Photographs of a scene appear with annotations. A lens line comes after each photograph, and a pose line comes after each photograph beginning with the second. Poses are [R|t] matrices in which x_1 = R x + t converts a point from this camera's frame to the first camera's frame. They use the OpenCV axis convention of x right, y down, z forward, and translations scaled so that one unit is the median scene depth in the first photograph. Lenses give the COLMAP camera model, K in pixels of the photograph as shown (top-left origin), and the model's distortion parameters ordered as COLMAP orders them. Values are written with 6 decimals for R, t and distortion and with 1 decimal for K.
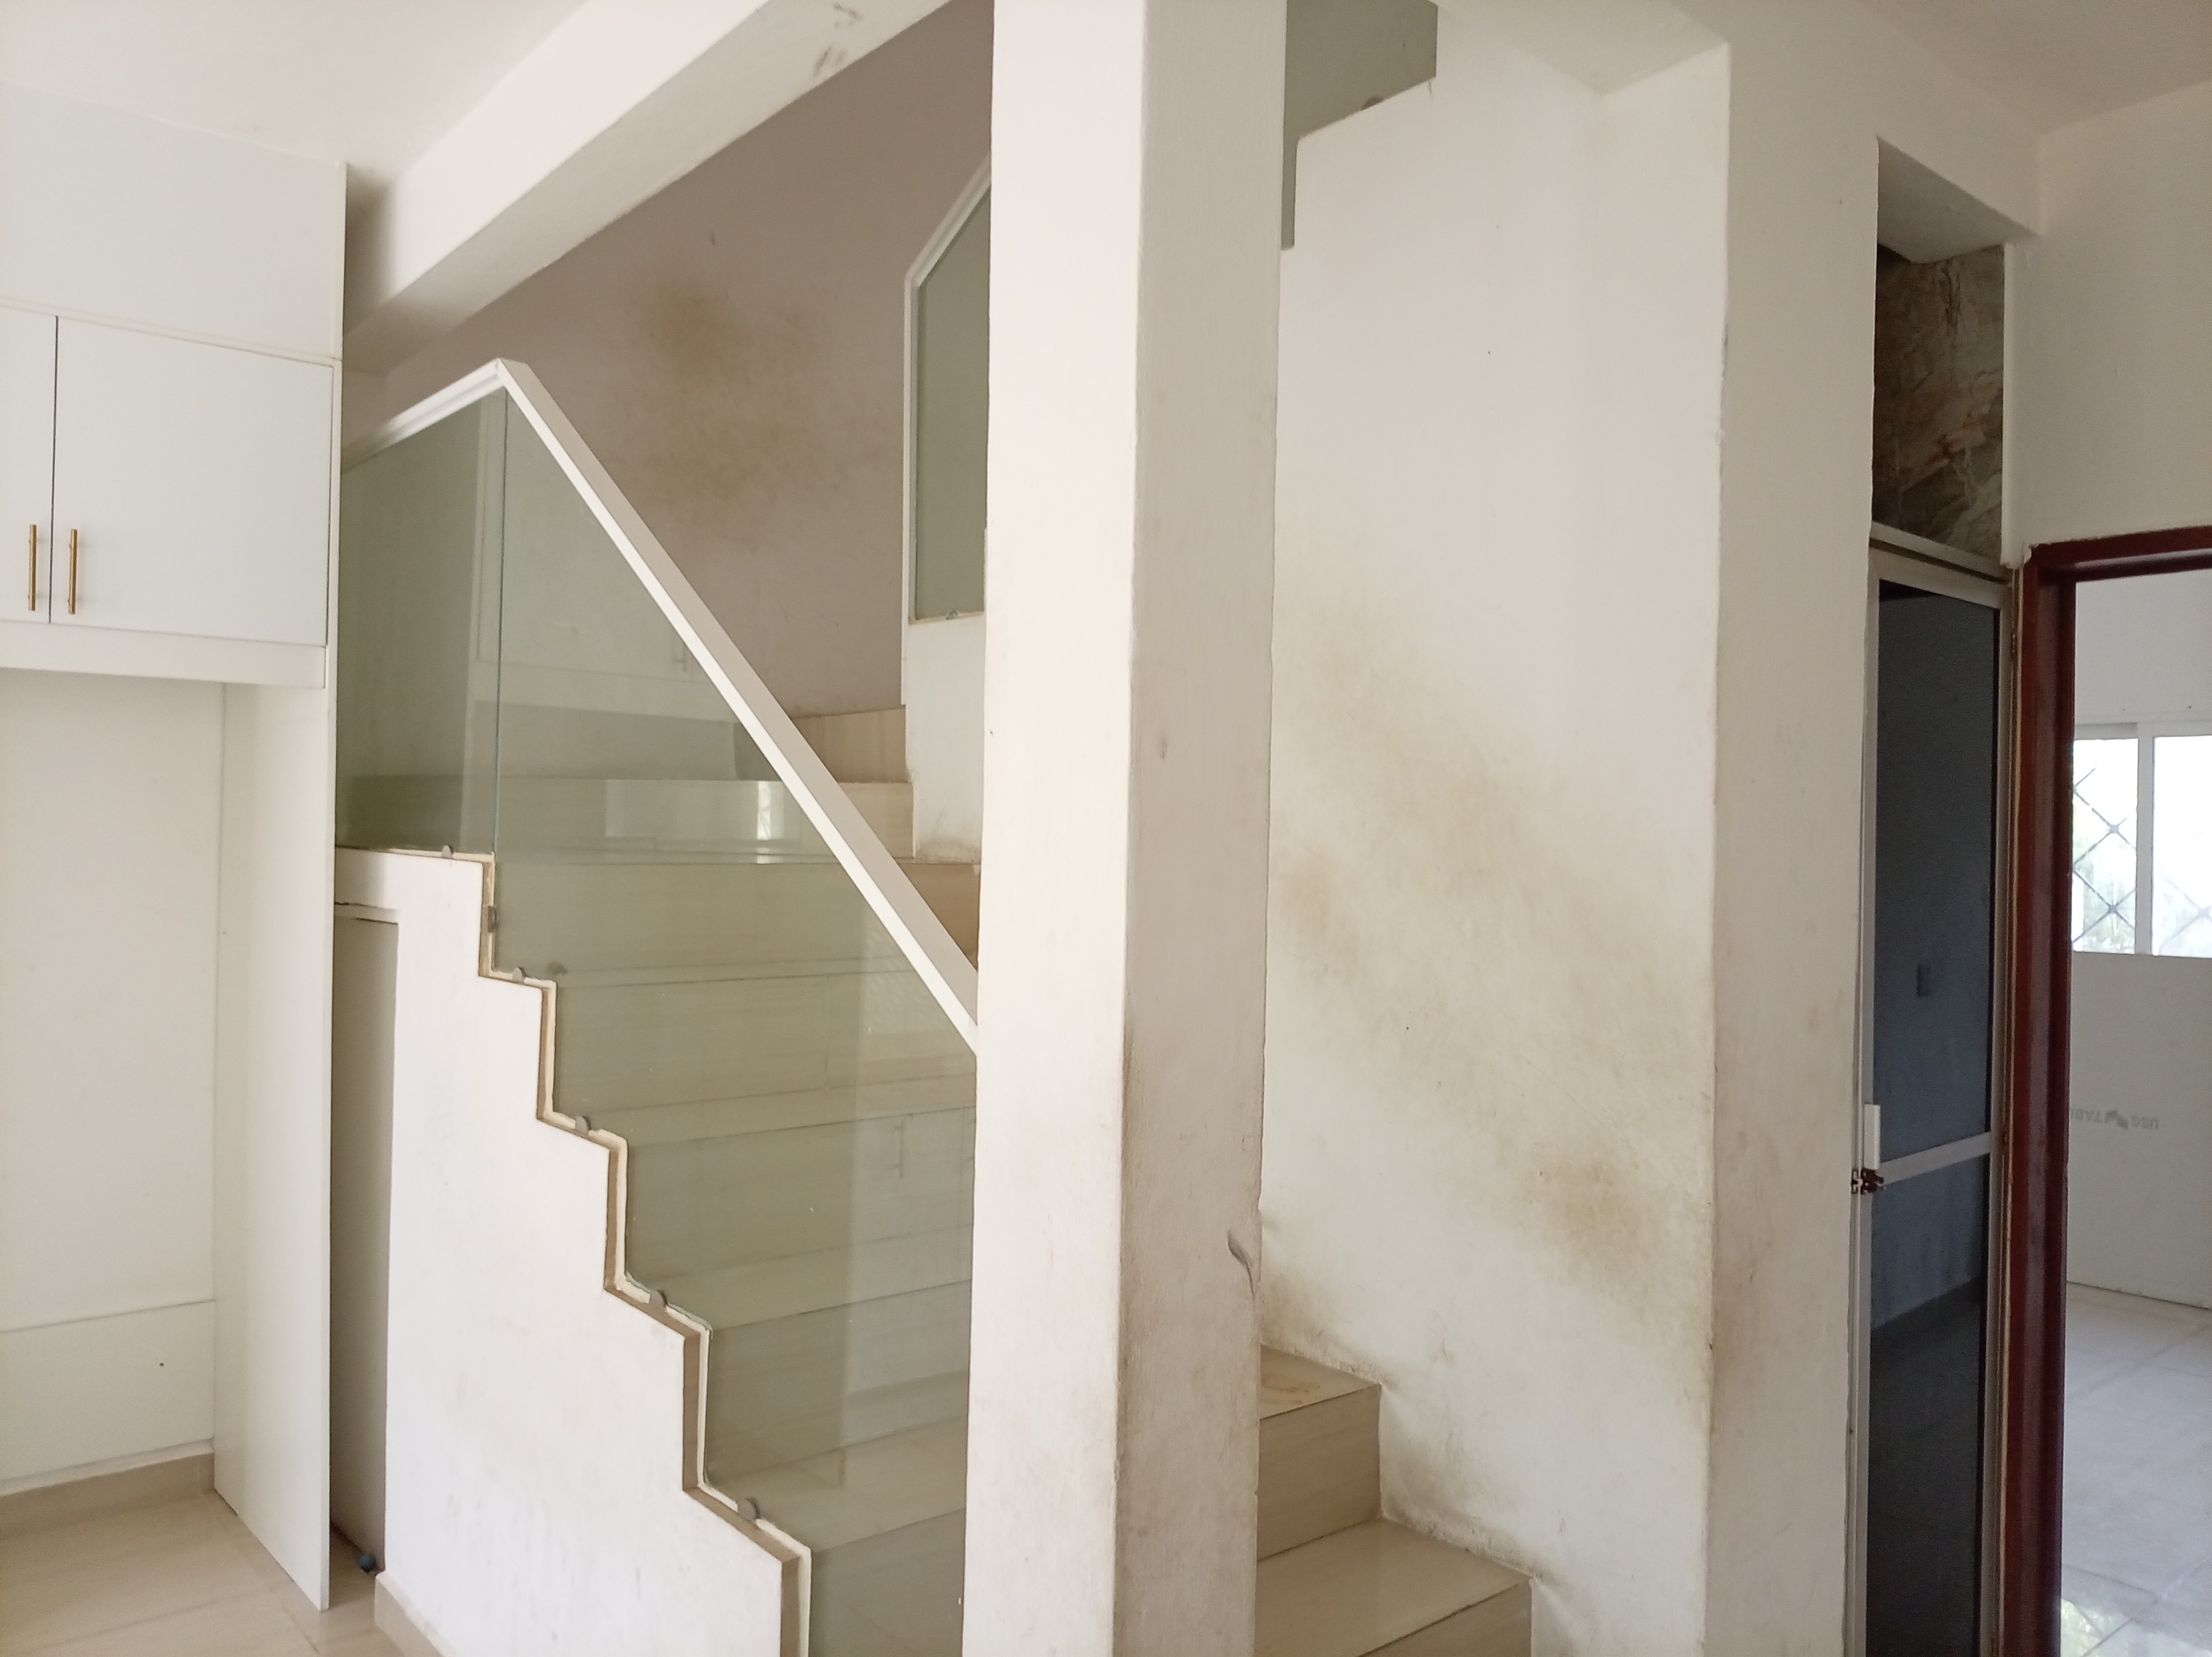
lens RADIAL K [[1655.4, 0, 1106.0], [0, 1655.4, 825.2], [0, 0, 1]] dist [0.004890, -0.022915]
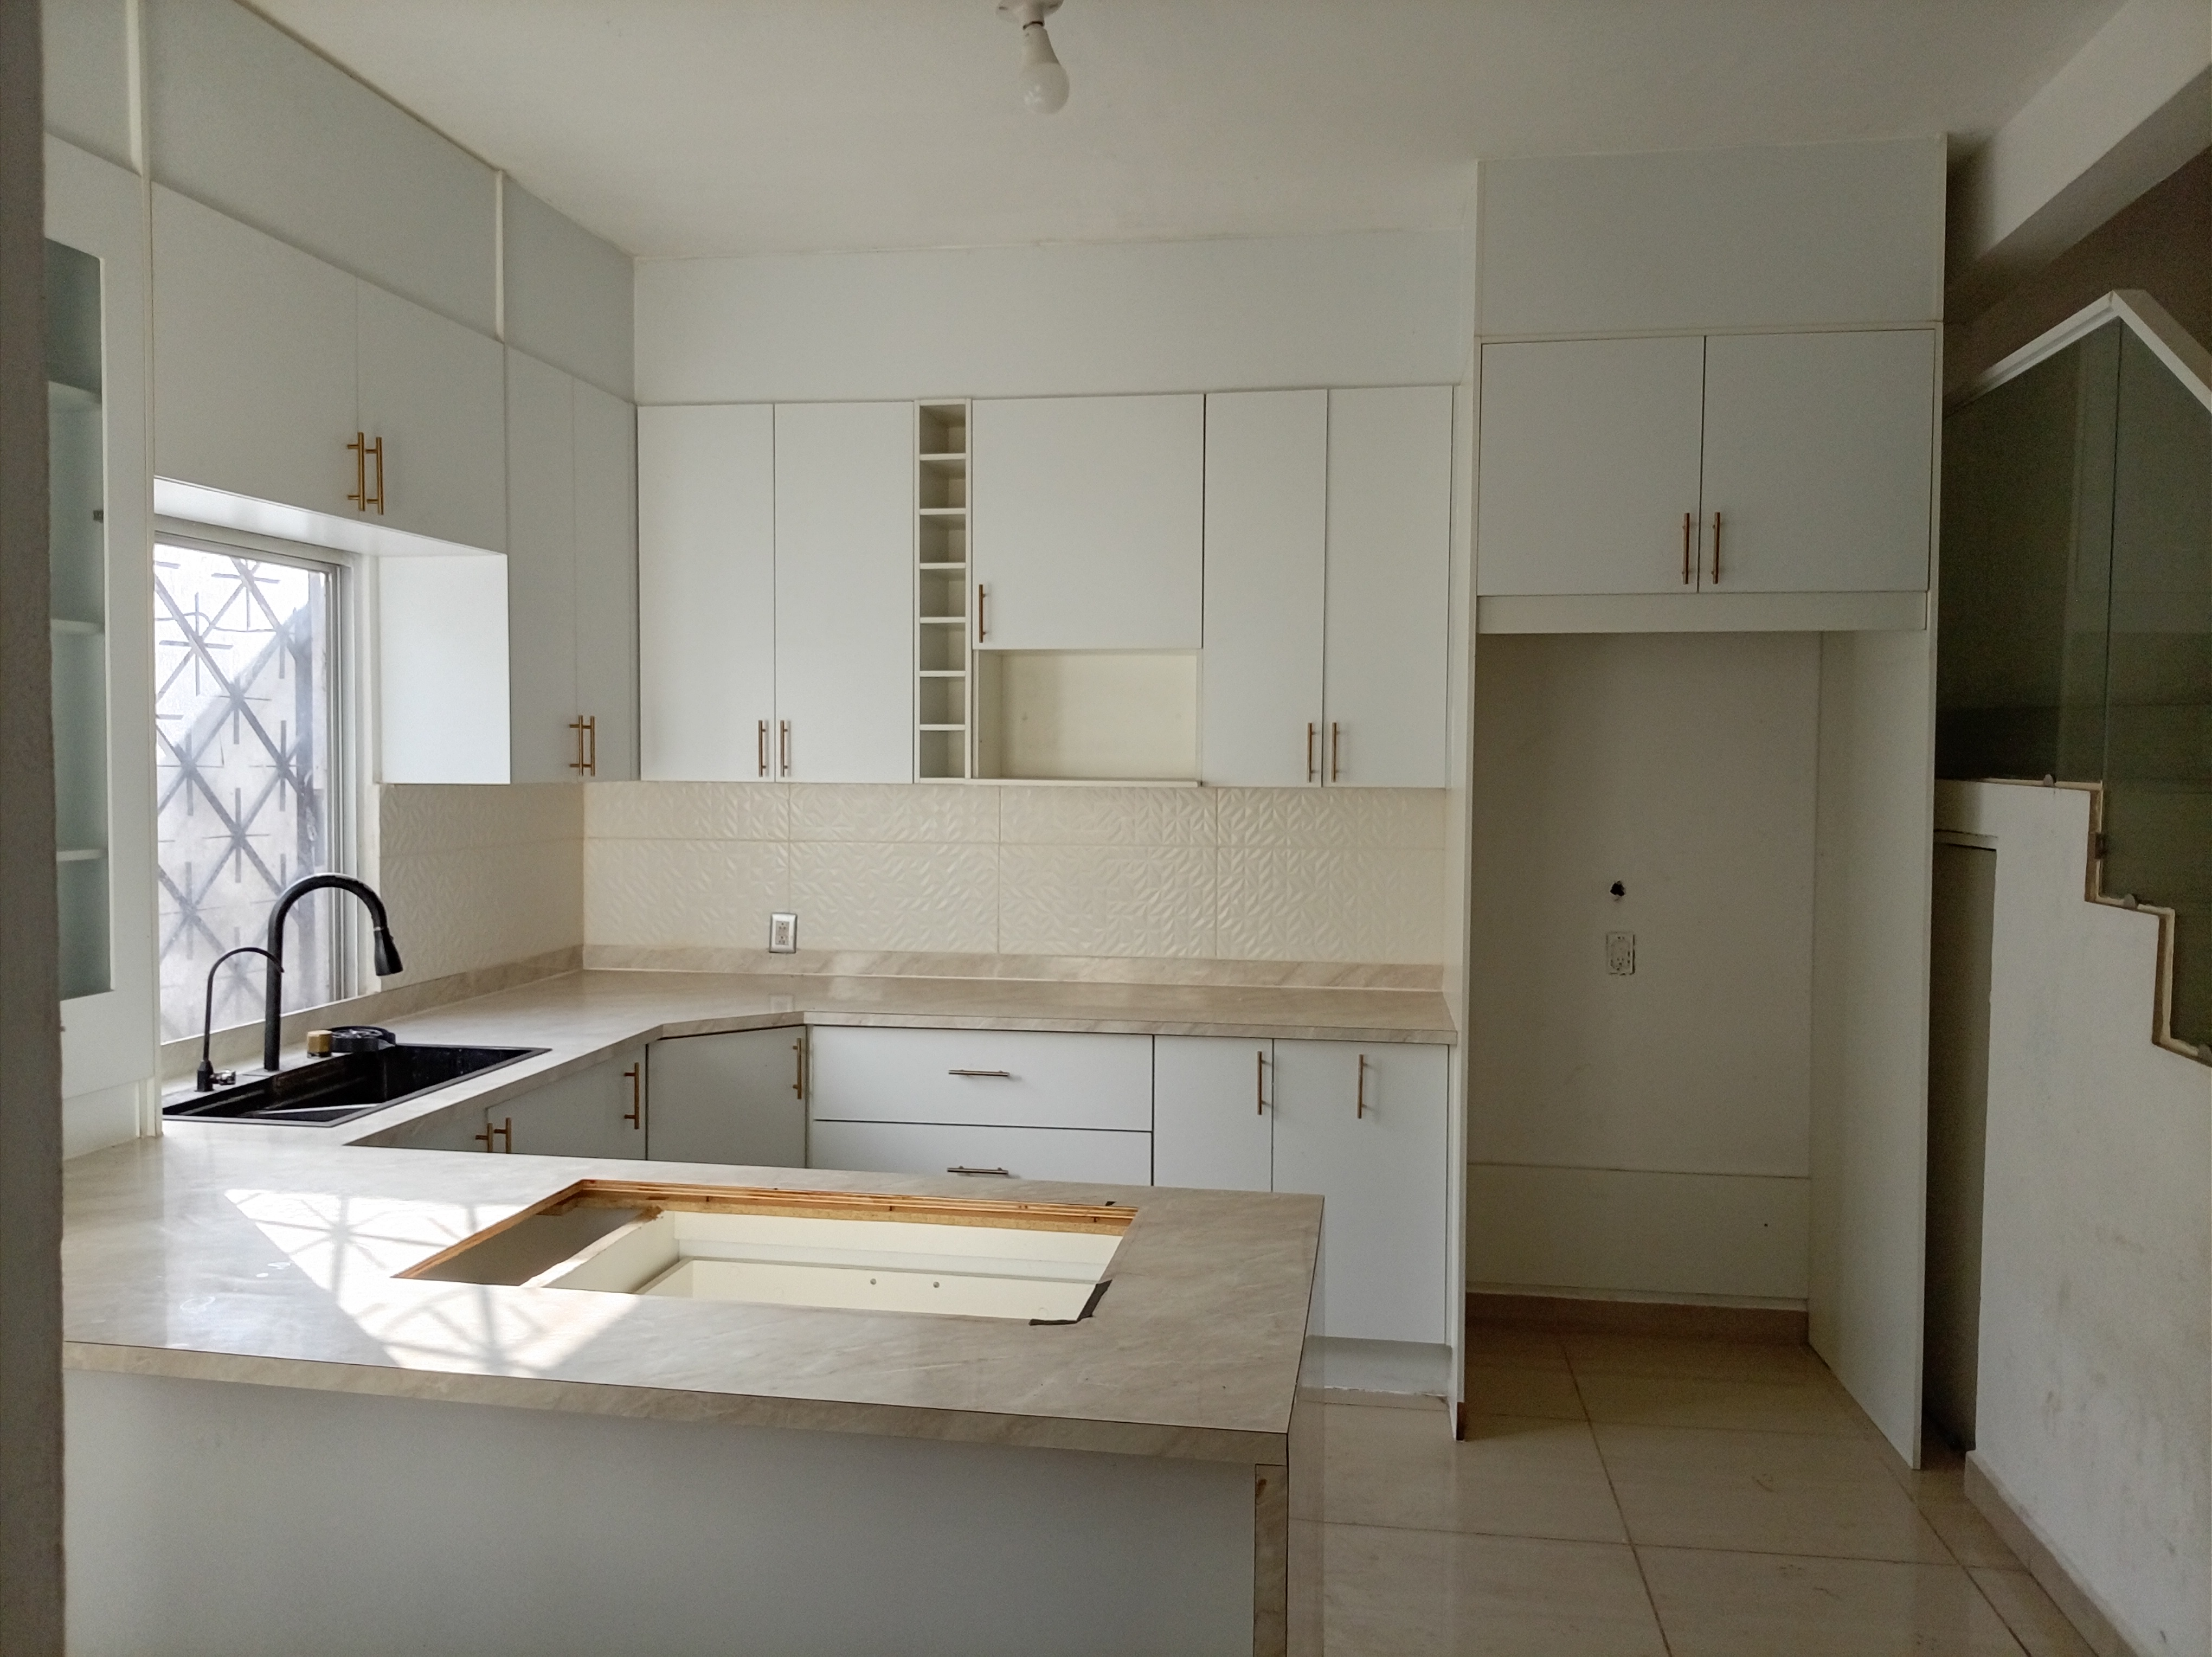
lens RADIAL K [[1655.4, 0, 1098.3], [0, 1655.4, 831.7], [0, 0, 1]] dist [0.004890, -0.022915]
pose [[0.649844, 0.020033, -0.759804, 0.001382], [0.010738, 0.999311, 0.035532, 0.005206], [0.759992, -0.031249, 0.649181, -0.128918]]
